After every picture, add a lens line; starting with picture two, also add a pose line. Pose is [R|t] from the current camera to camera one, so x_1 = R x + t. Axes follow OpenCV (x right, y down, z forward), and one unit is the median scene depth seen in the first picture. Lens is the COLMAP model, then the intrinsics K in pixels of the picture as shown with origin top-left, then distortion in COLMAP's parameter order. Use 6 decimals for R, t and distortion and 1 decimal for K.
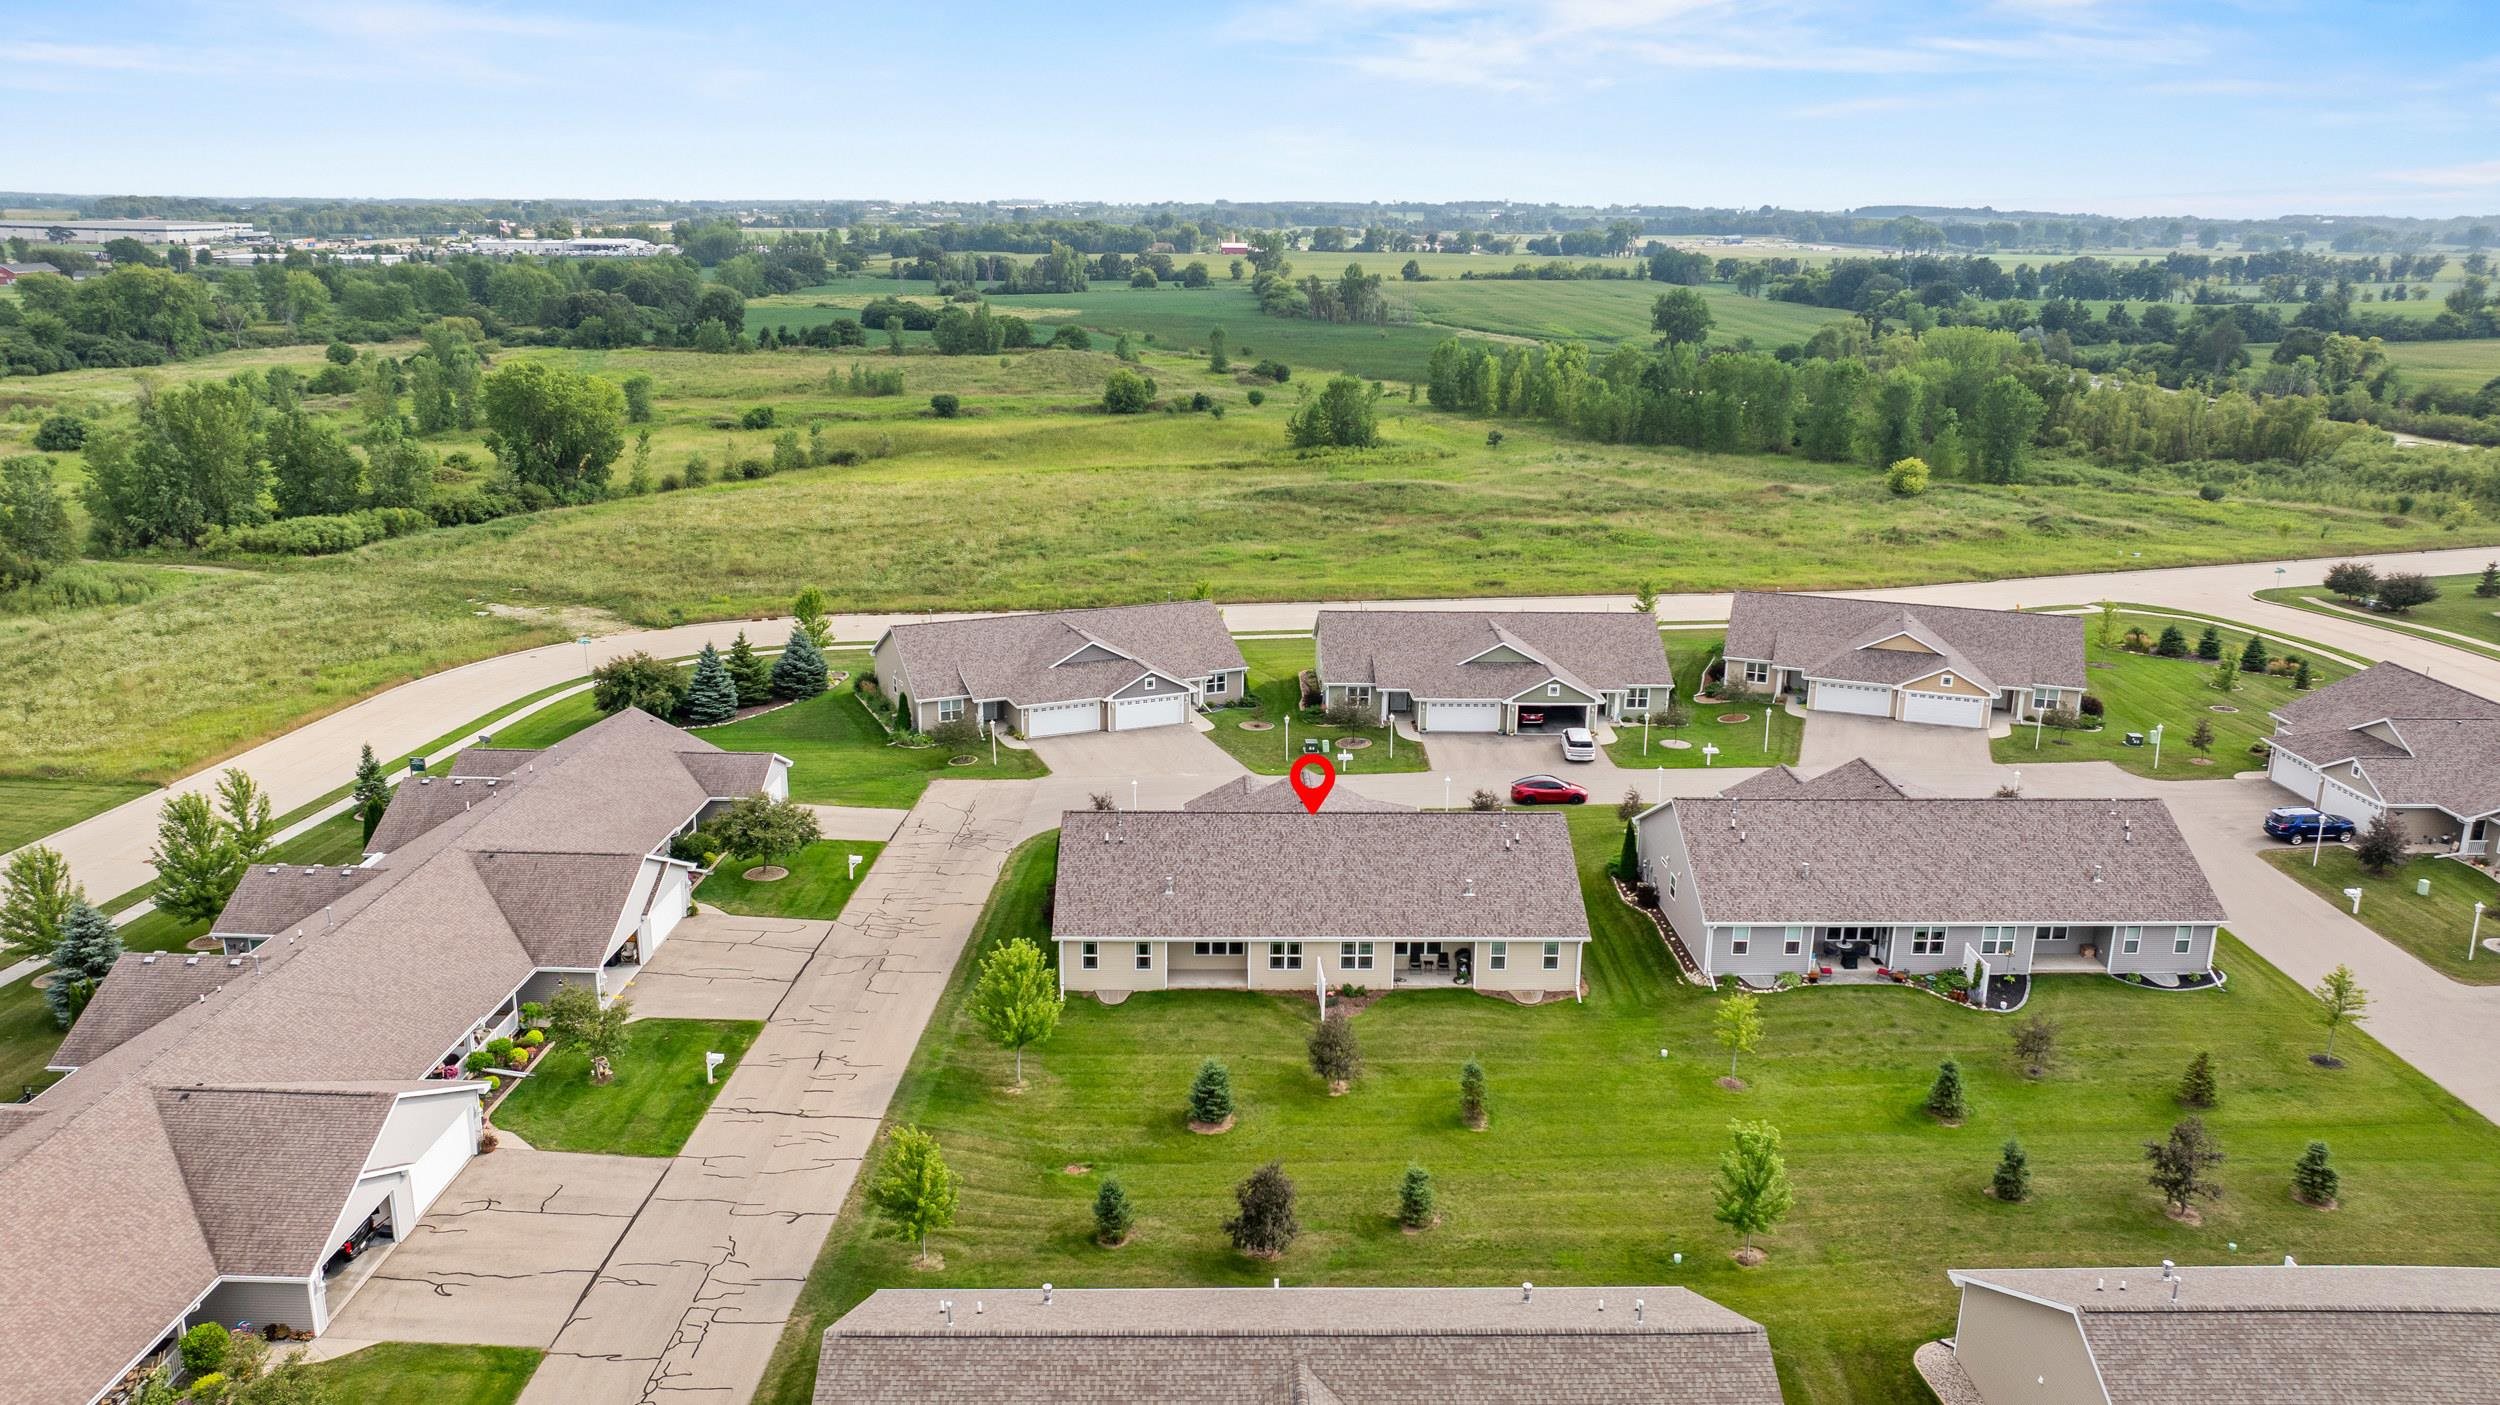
lens RADIAL K [[1761.1, 0, 1237.0], [0, 1761.1, 680.3], [0, 0, 1]] dist [-0.048212, 0.049686]
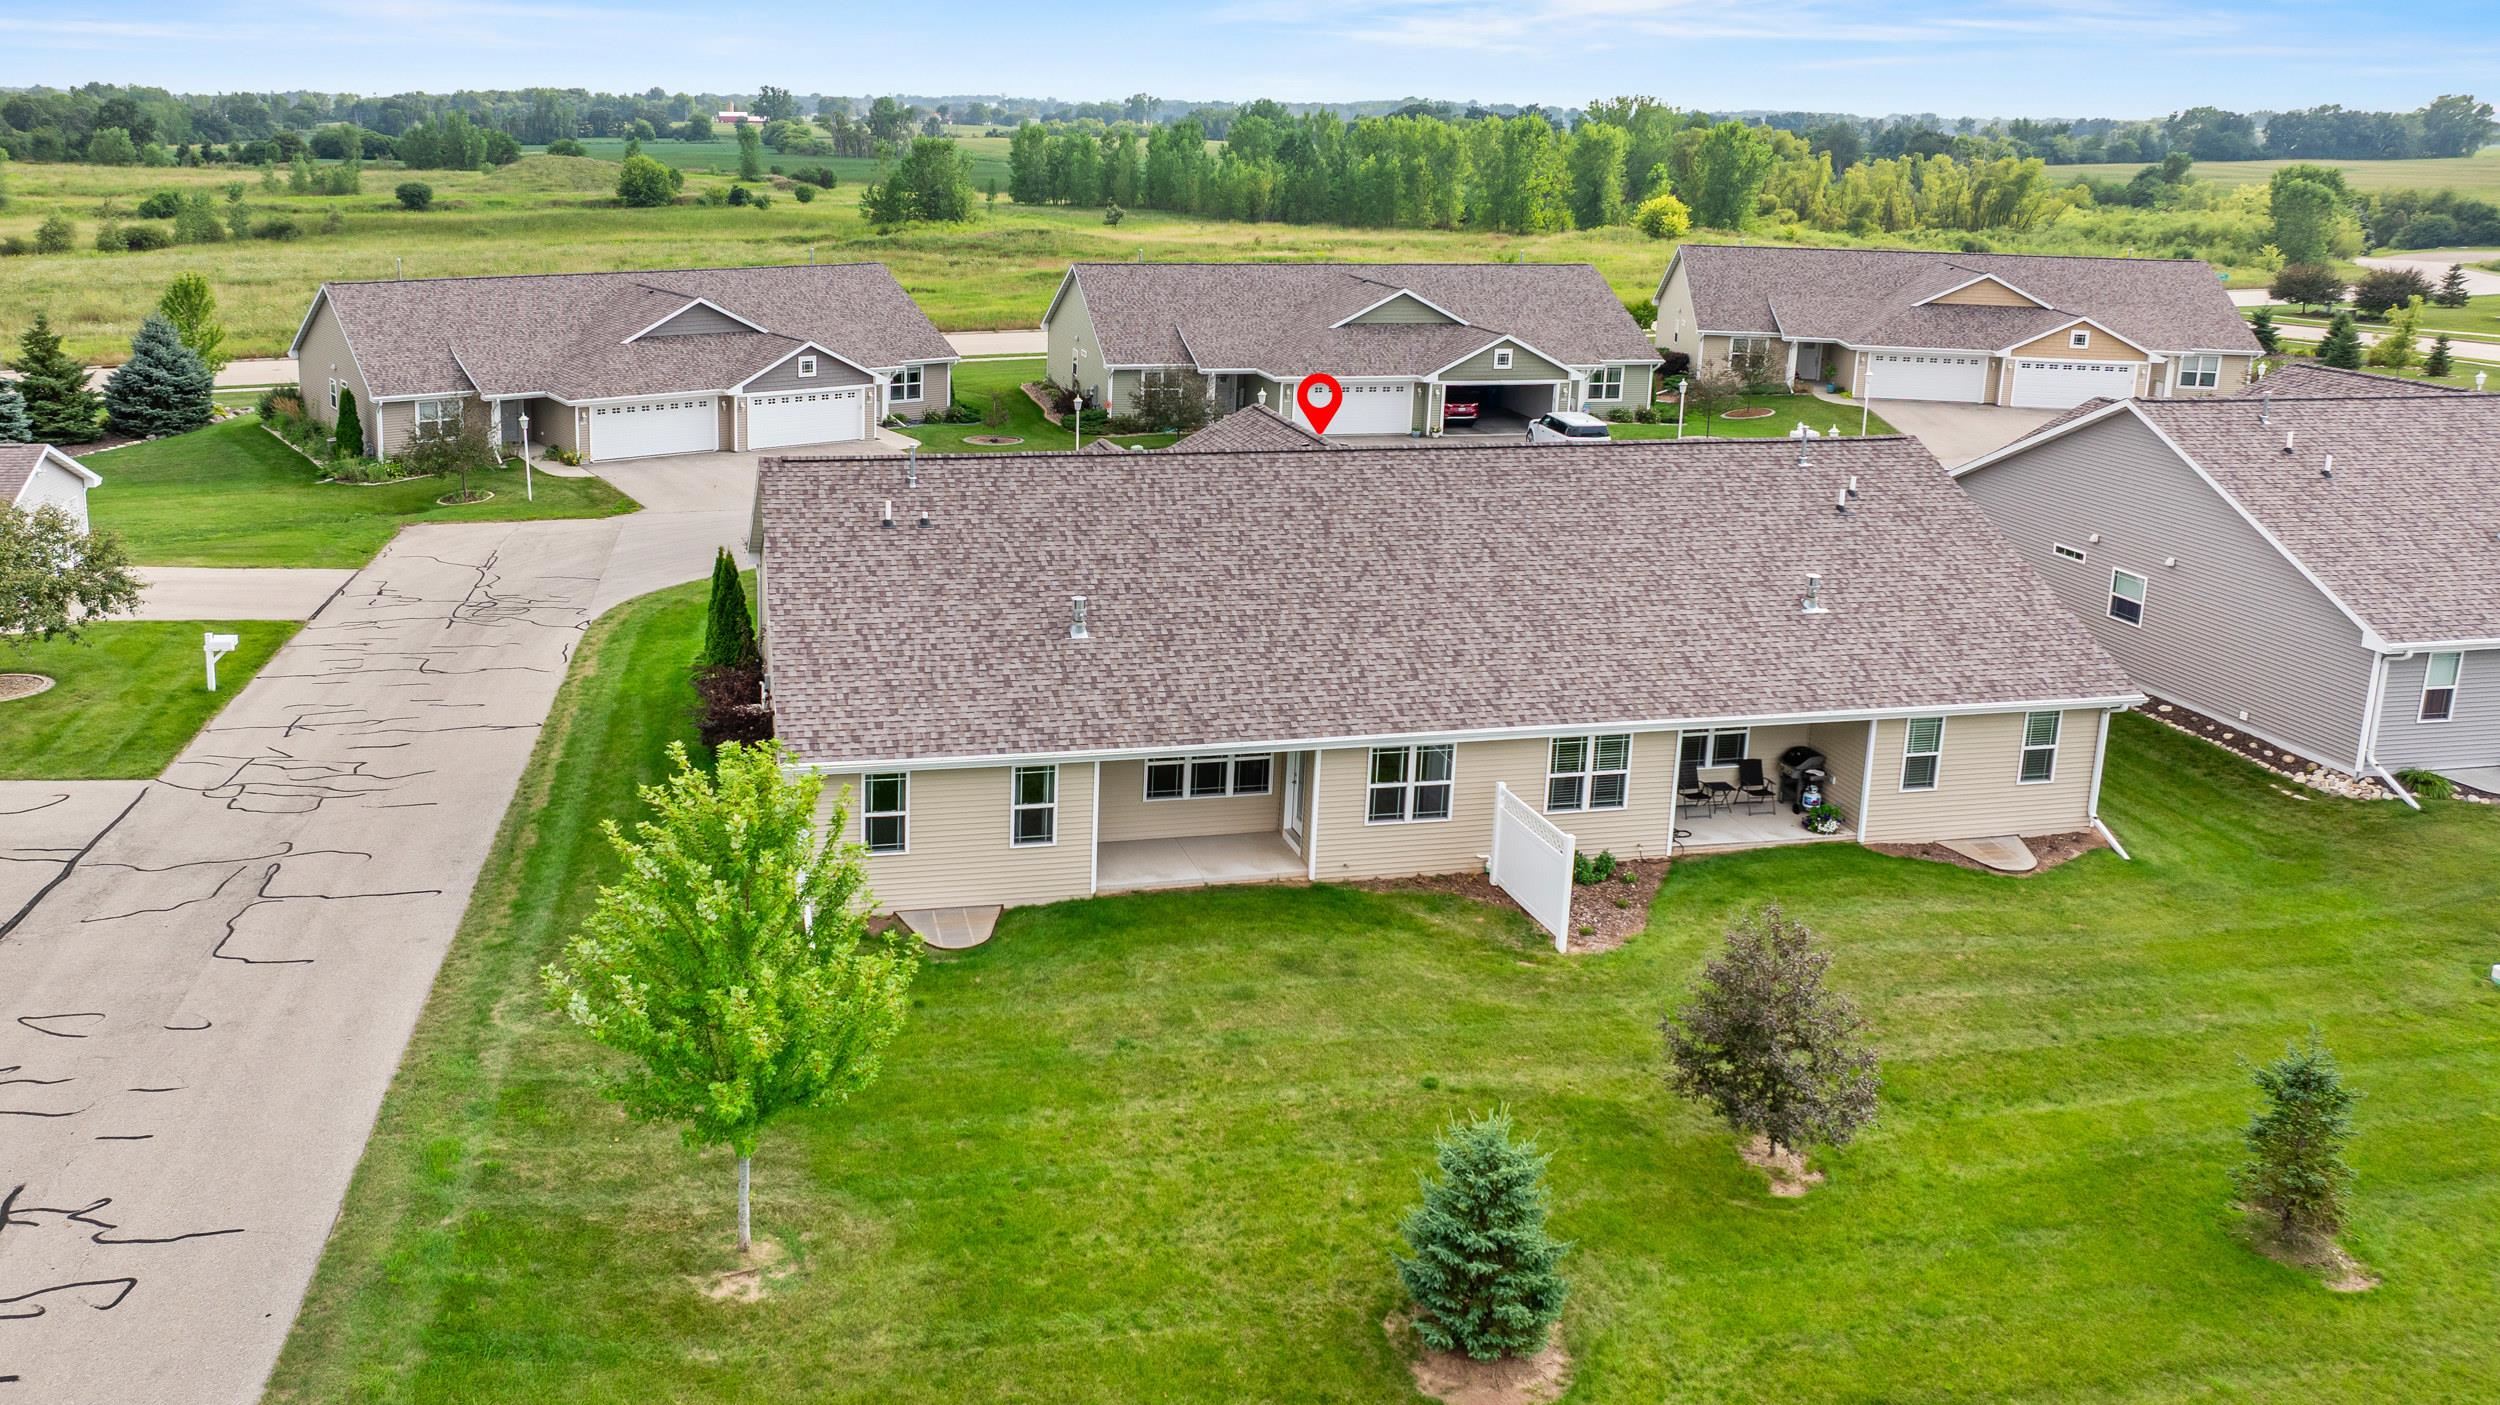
lens RADIAL K [[1831.7, 0, 1066.2], [0, 1831.7, 490.1], [0, 0, 1]] dist [-0.027419, 0.006038]
pose [[0.983842, -0.025326, 0.177237, -0.096496], [0.034364, 0.998251, -0.048108, 0.096135], [-0.175709, 0.053421, 0.982992, 0.546831]]
